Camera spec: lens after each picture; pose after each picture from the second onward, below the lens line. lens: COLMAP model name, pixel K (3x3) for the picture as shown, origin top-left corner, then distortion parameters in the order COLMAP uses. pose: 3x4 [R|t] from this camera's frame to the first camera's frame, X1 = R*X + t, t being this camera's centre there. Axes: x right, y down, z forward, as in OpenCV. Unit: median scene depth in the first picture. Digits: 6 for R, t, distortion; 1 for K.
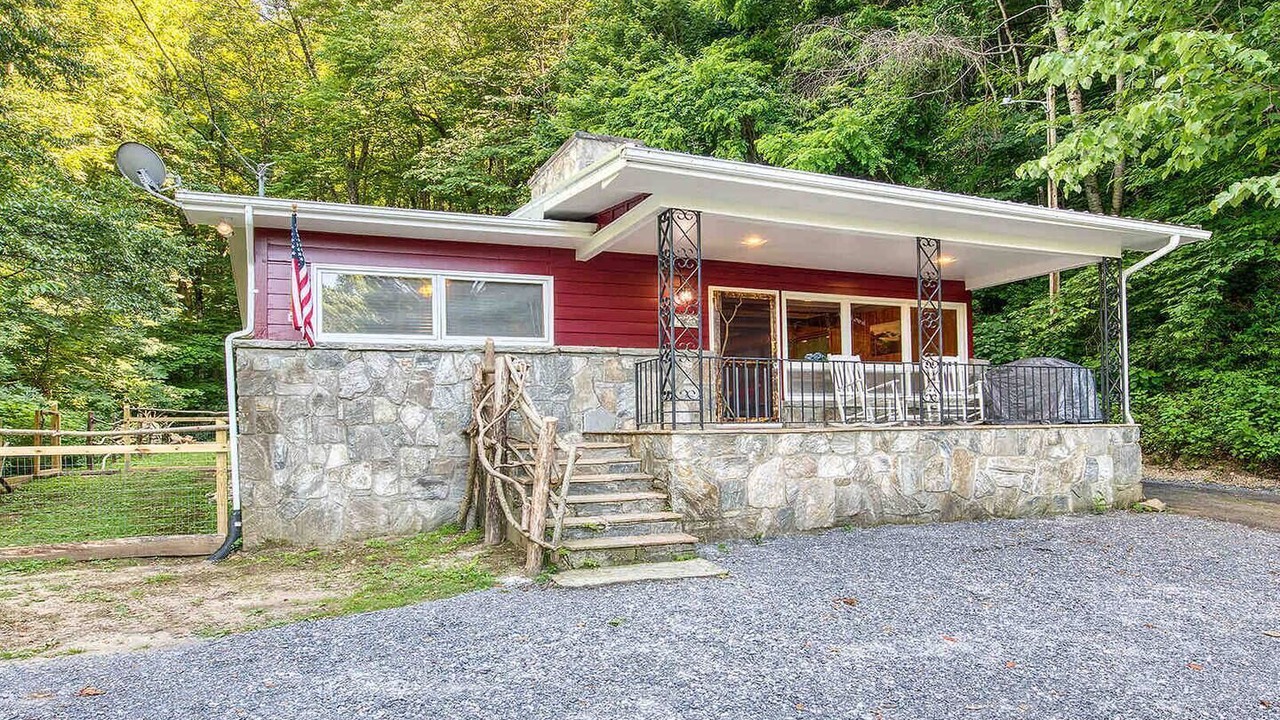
lens RADIAL K [[630.0, 0, 640.0], [0, 630.0, 360.0], [0, 0, 1]] dist [-0.010813, -0.000140]
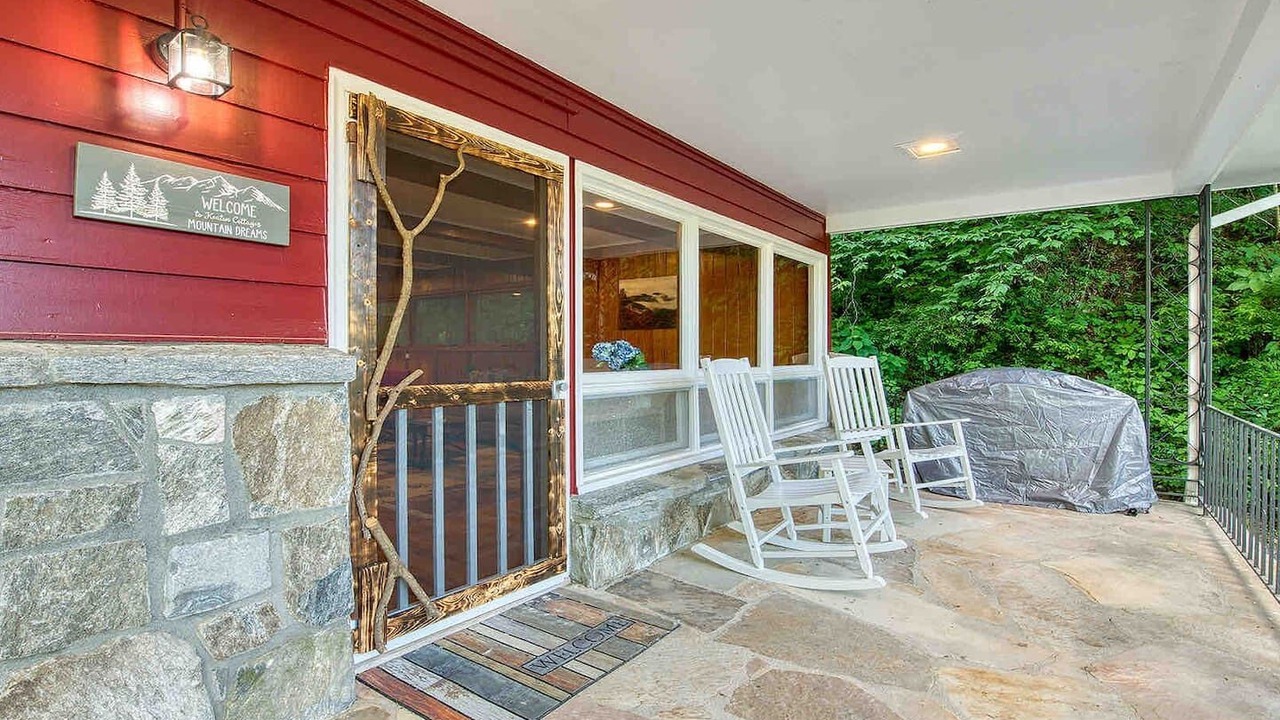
lens RADIAL K [[630.0, 0, 640.0], [0, 630.0, 360.0], [0, 0, 1]] dist [-0.010813, -0.000140]
pose [[0.848951, 0.014220, 0.528280, 0.083025], [-0.058897, 0.995956, 0.067839, -0.030700], [-0.525179, -0.088706, 0.846356, 0.716165]]
